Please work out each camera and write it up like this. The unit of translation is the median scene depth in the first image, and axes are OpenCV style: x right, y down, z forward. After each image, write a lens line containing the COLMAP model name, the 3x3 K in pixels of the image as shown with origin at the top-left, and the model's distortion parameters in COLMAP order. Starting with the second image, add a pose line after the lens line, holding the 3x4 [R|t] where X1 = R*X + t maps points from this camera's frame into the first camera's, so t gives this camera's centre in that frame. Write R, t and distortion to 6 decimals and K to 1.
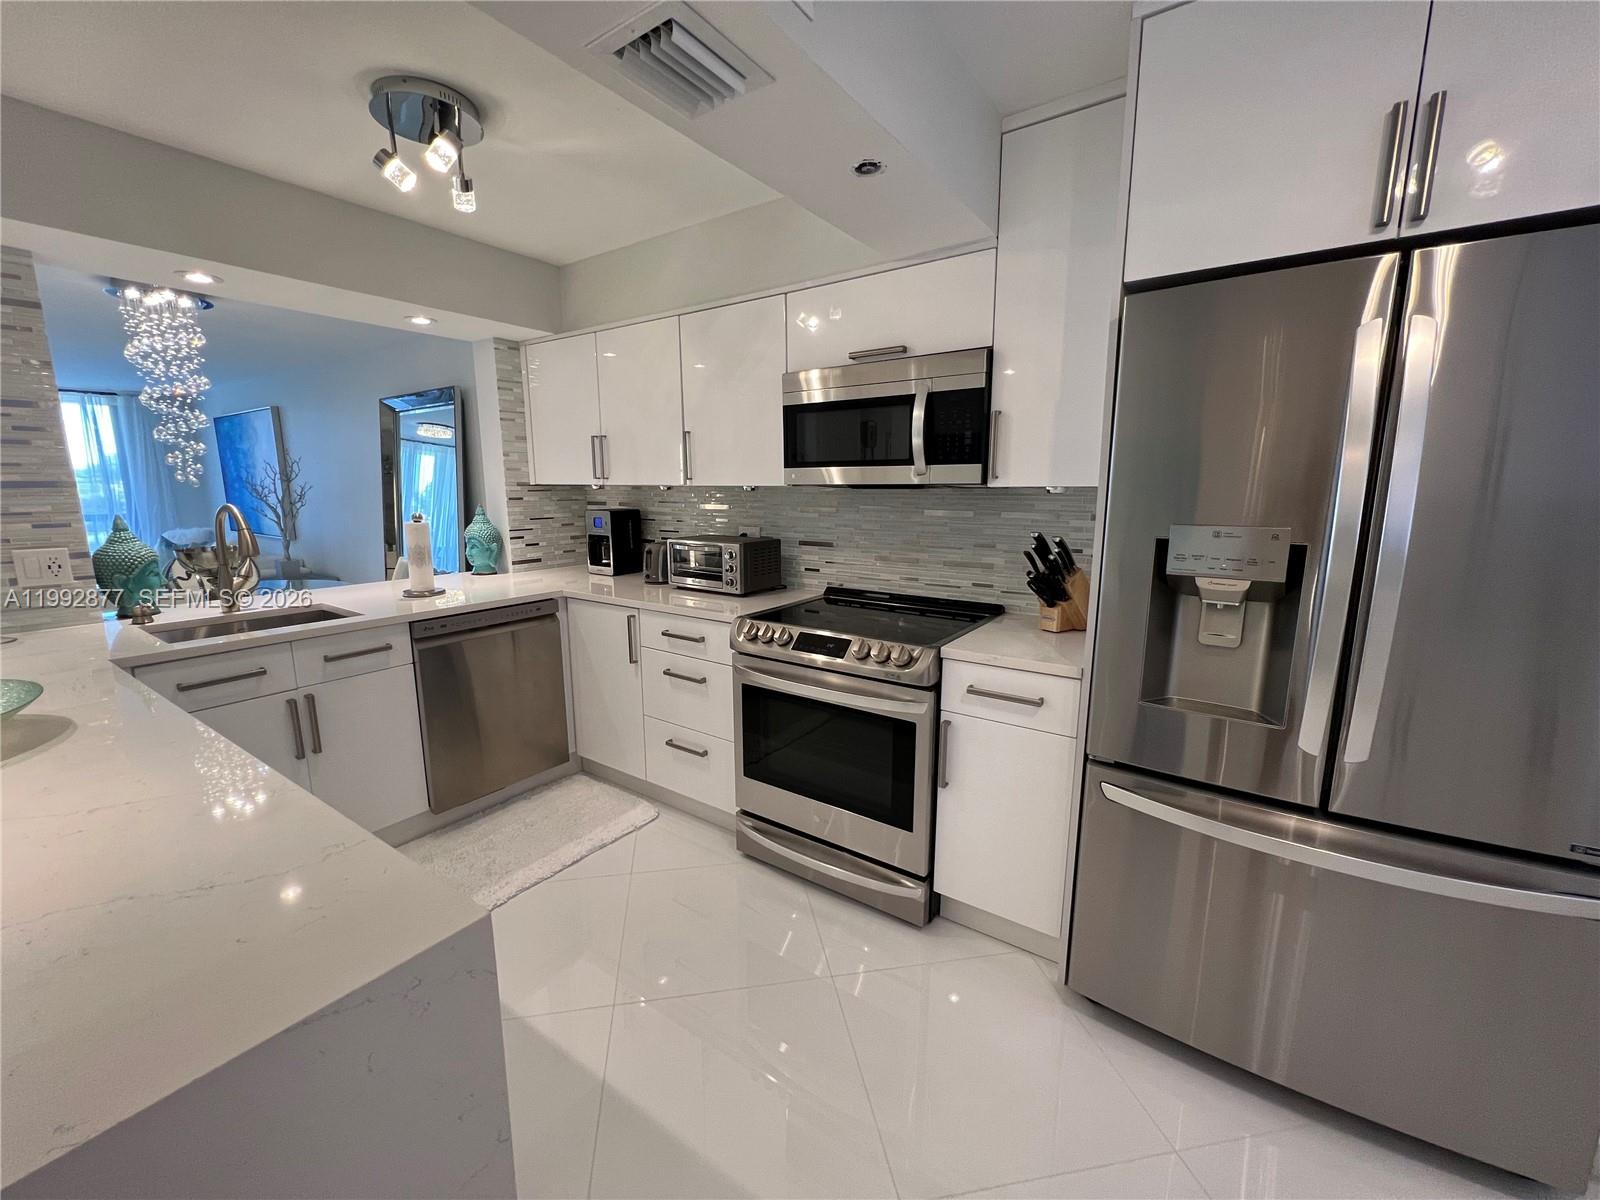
lens RADIAL K [[646.5, 0, 799.5], [0, 646.5, 598.3], [0, 0, 1]] dist [0.002732, 0.000157]
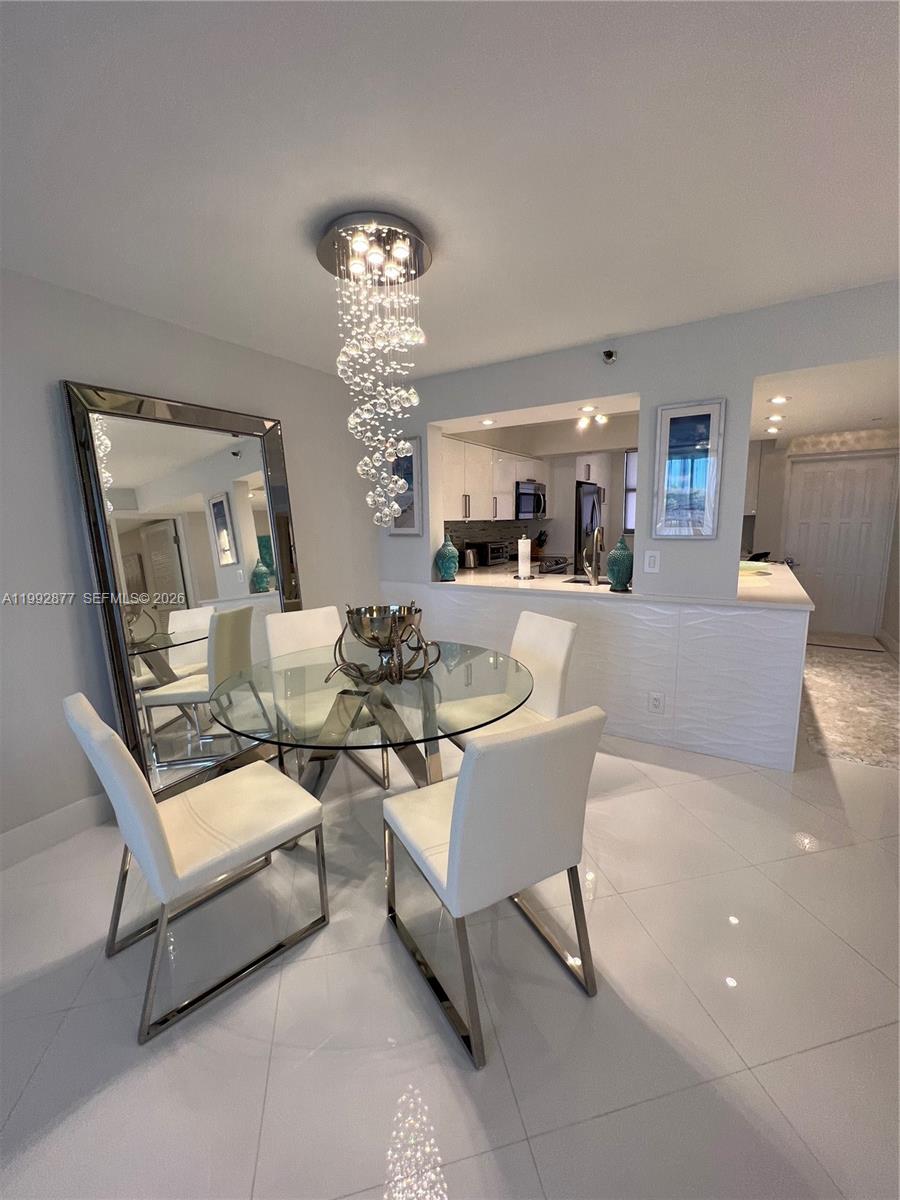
lens RADIAL K [[484.8, 0, 450.9], [0, 484.8, 601.7], [0, 0, 1]] dist [0.002732, 0.000157]
pose [[-0.046858, -0.167228, 0.984804, -2.180254], [0.194698, 0.965449, 0.173205, -0.251693], [-0.979743, 0.199856, -0.012680, 1.388778]]
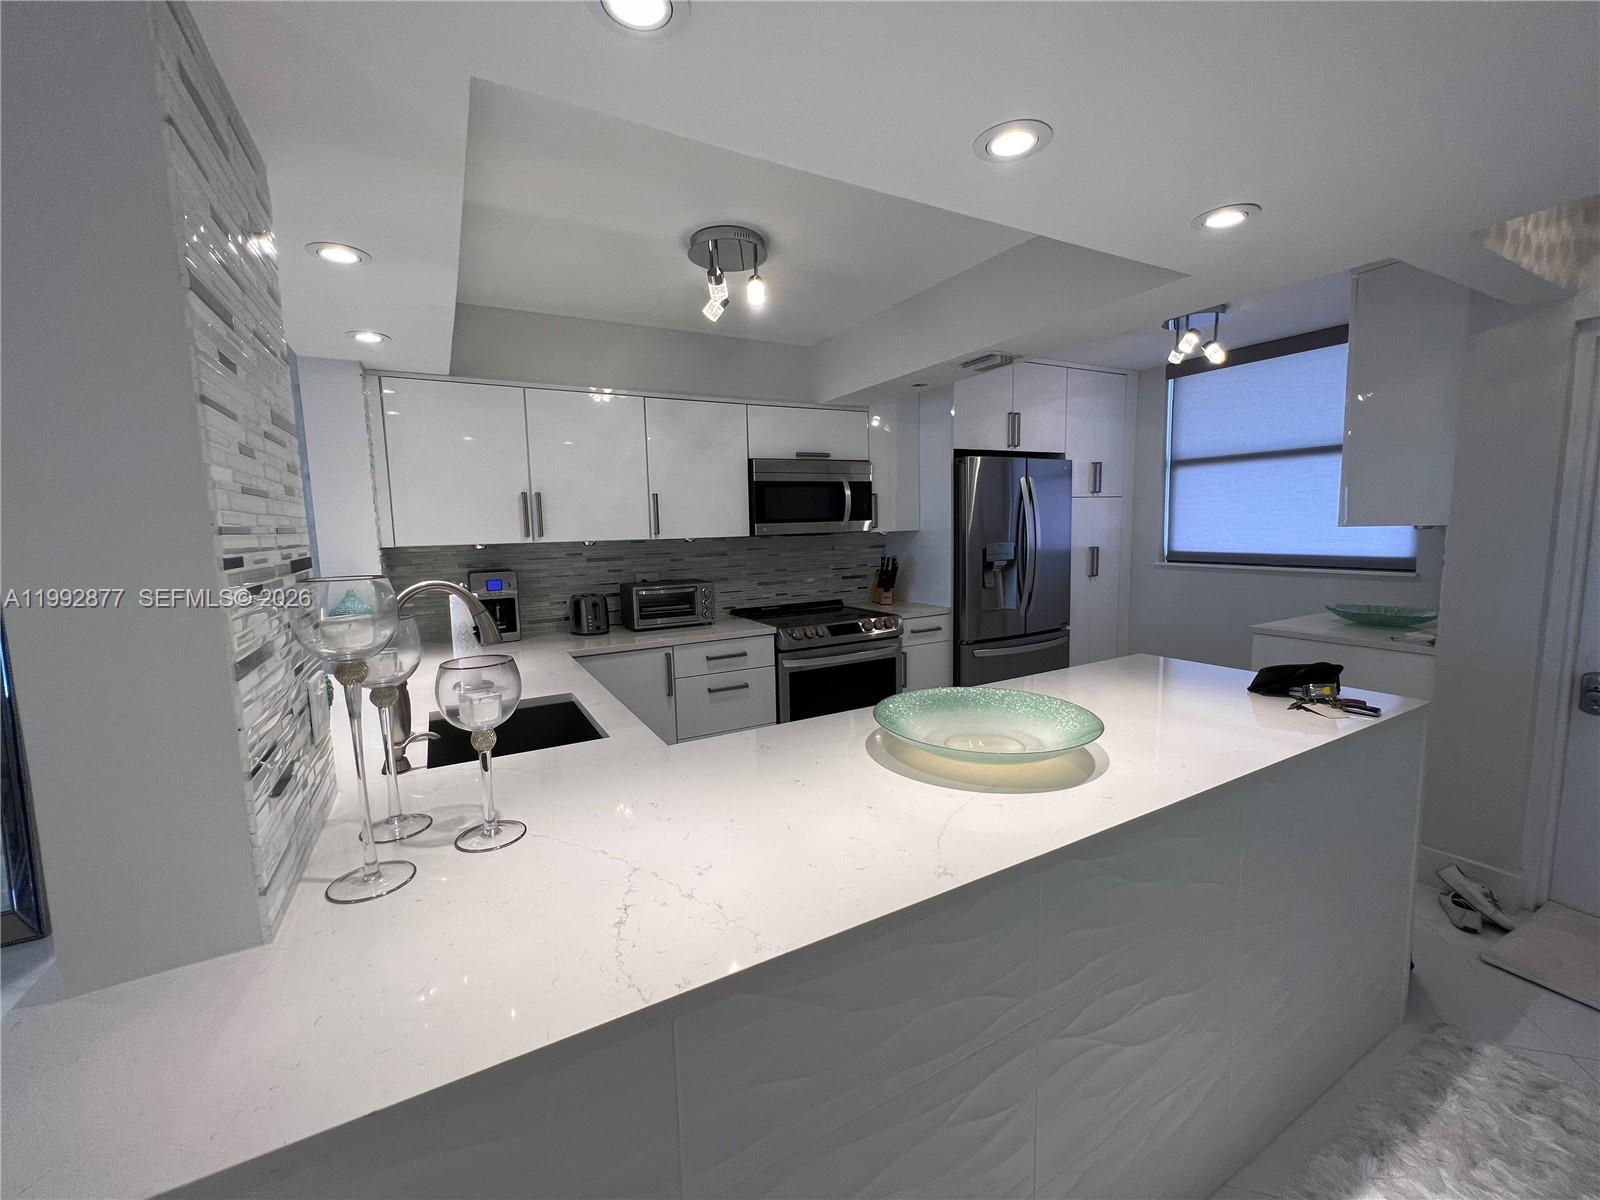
lens RADIAL K [[646.5, 0, 799.9], [0, 646.5, 597.6], [0, 0, 1]] dist [0.002732, 0.000157]
pose [[0.440356, -0.112601, 0.890735, -1.213352], [0.182679, 0.982588, 0.033900, -0.069267], [-0.879042, 0.147791, 0.453258, 0.283384]]
